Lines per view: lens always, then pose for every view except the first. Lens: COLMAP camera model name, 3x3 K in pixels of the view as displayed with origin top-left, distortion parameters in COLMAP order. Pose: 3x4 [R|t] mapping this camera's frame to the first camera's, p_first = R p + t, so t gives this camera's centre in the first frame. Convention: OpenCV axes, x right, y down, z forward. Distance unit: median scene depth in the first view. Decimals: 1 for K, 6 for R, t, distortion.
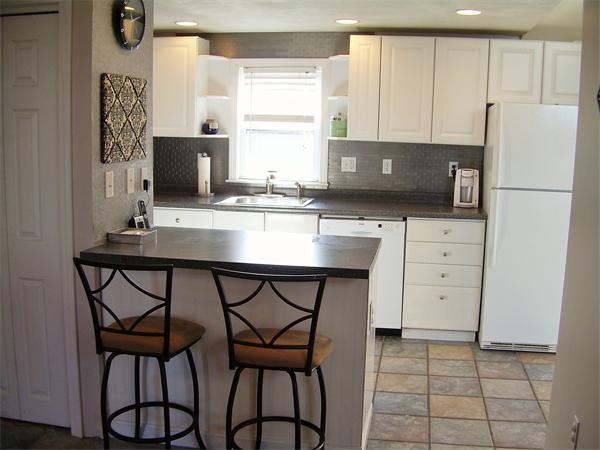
lens RADIAL K [[691.0, 0, 300.0], [0, 691.0, 225.0], [0, 0, 1]] dist [-0.142892, -0.031638]
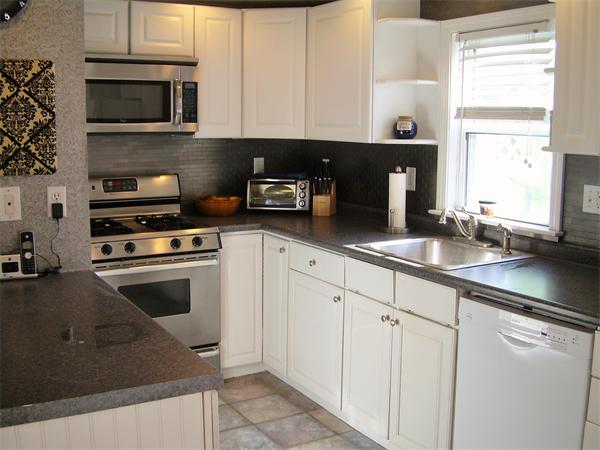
lens RADIAL K [[691.0, 0, 300.0], [0, 691.0, 225.0], [0, 0, 1]] dist [-0.142892, -0.031638]
pose [[0.654633, 0.096973, -0.749701, 0.304069], [-0.102589, 0.993960, 0.038987, -0.064841], [0.748953, 0.051389, 0.660627, 0.490700]]
